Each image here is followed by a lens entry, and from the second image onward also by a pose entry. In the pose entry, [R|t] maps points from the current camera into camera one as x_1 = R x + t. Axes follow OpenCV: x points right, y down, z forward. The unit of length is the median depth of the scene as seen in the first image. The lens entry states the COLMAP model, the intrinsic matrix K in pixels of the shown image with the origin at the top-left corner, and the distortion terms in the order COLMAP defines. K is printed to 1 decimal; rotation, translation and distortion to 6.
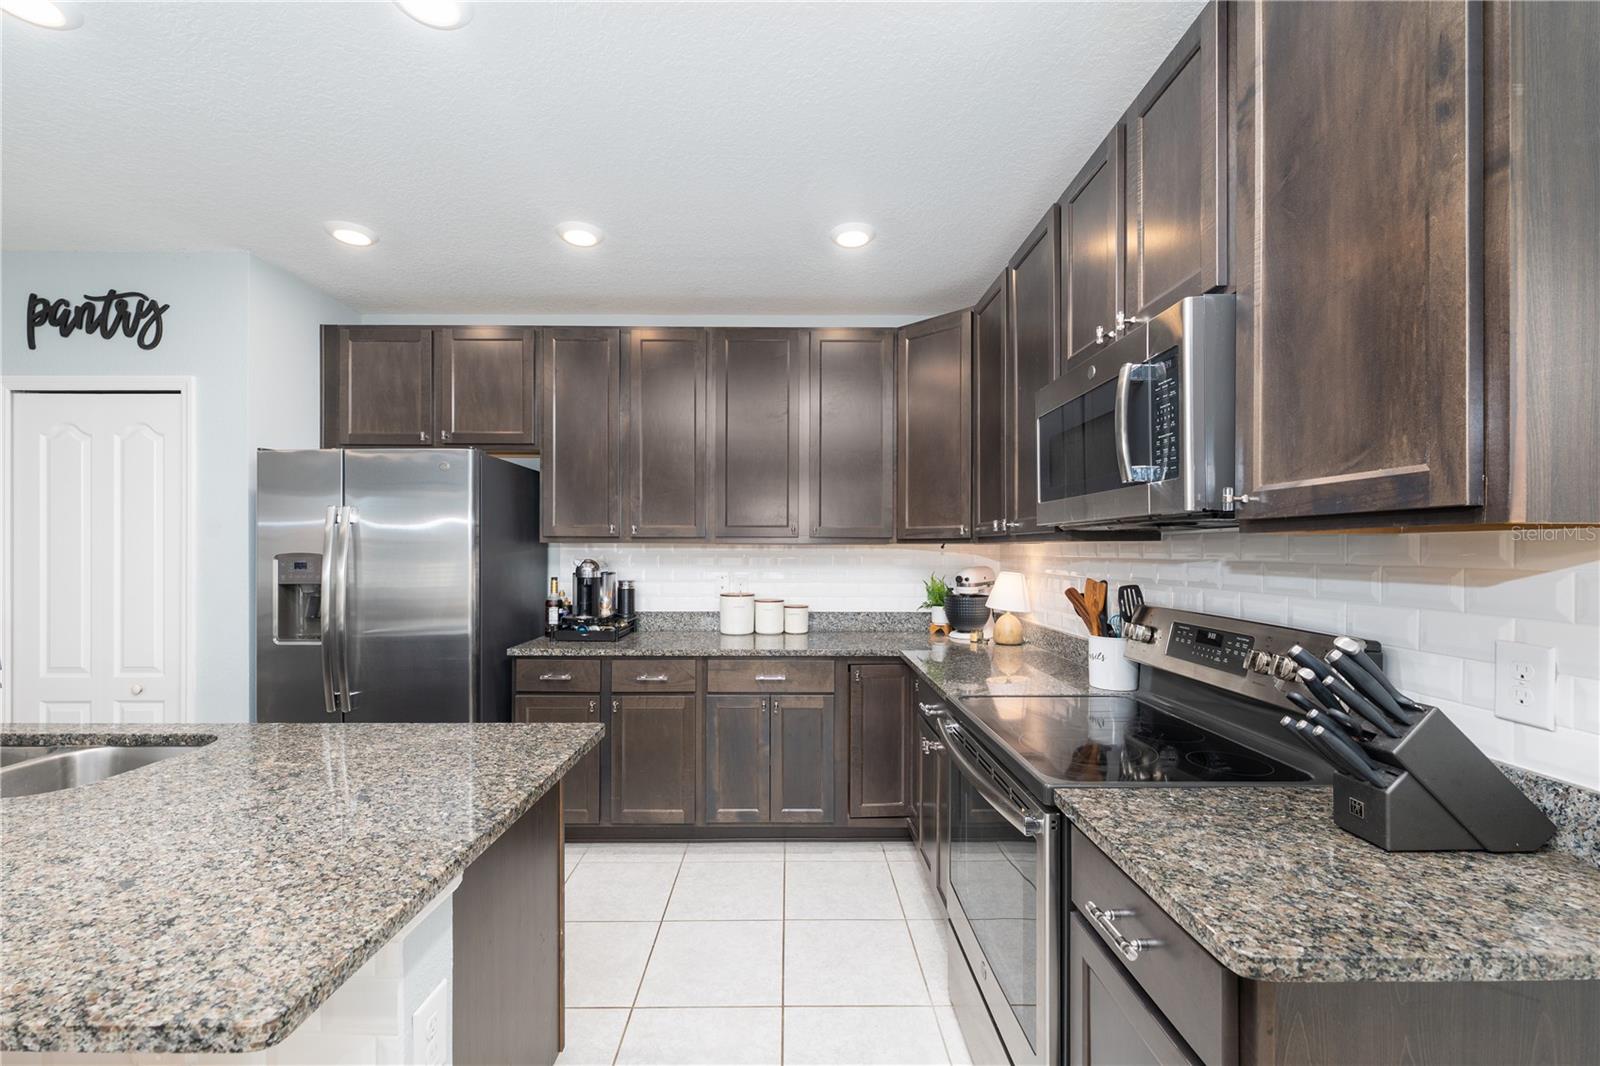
lens RADIAL K [[645.8, 0, 799.2], [0, 645.8, 540.4], [0, 0, 1]] dist [-0.002244, -0.000277]
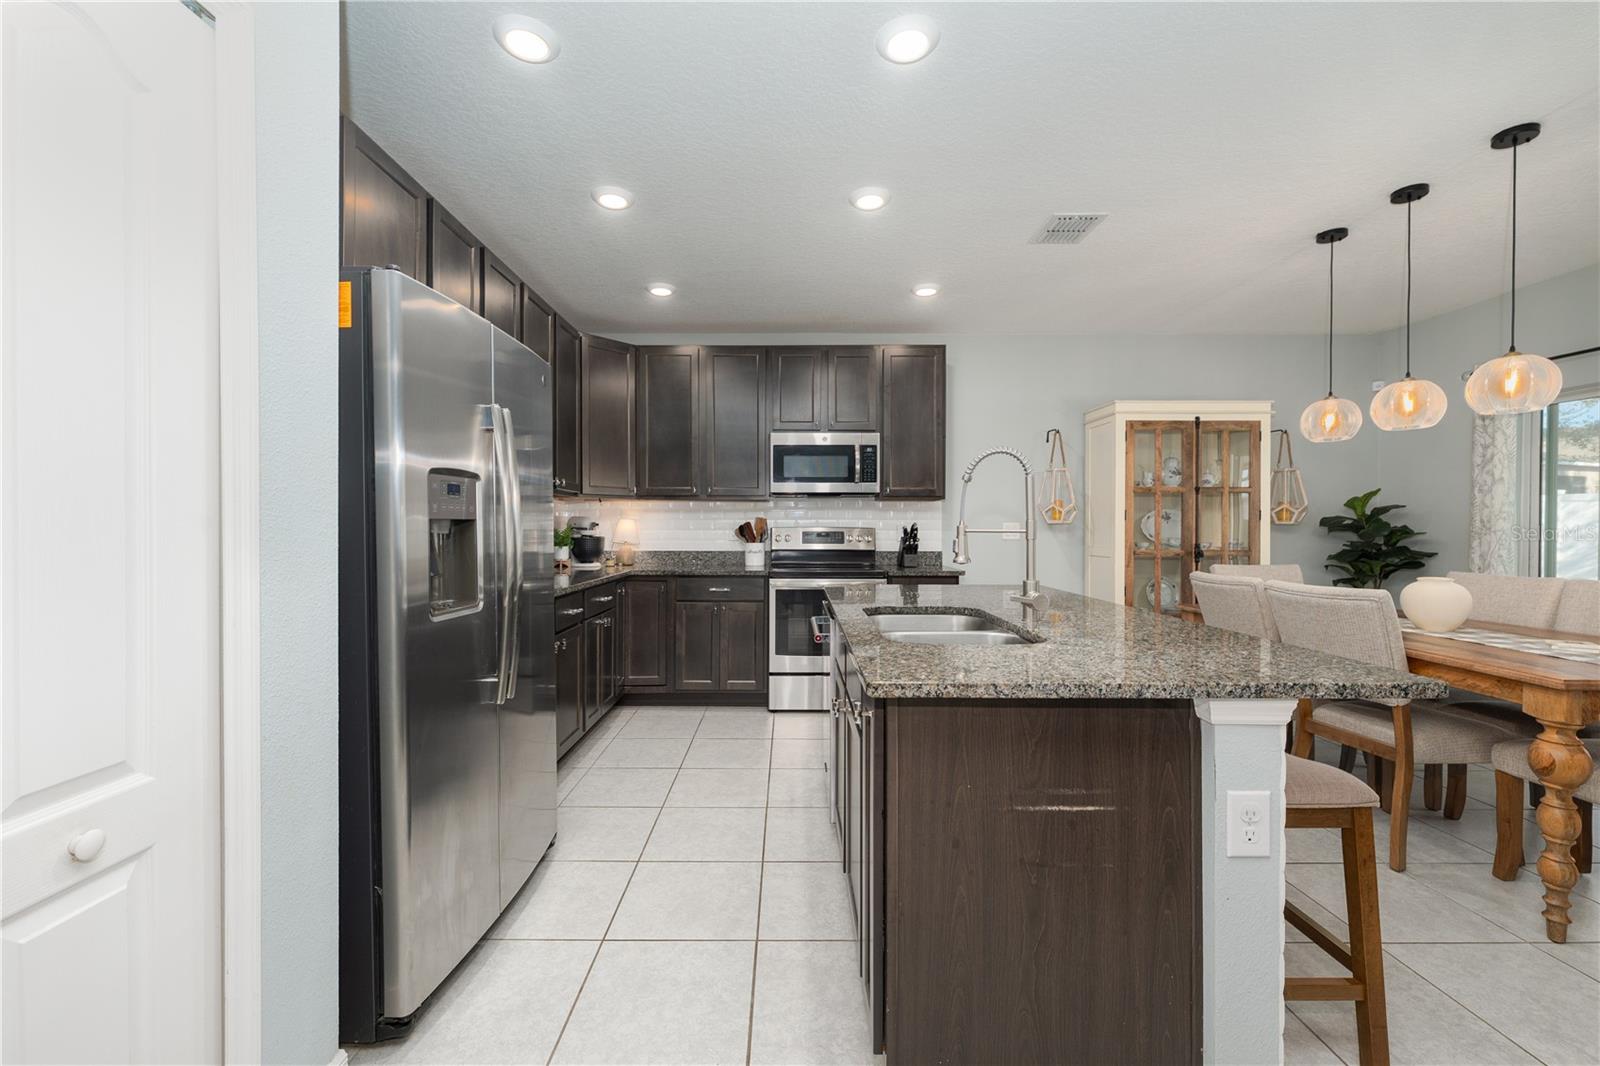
lens RADIAL K [[645.8, 0, 788.5], [0, 645.8, 533.4], [0, 0, 1]] dist [-0.002244, -0.000277]
pose [[0.018015, -0.010774, 0.999780, -1.342013], [-0.016392, 0.999804, 0.011070, 0.065981], [-0.999703, -0.016588, 0.017835, 0.638147]]
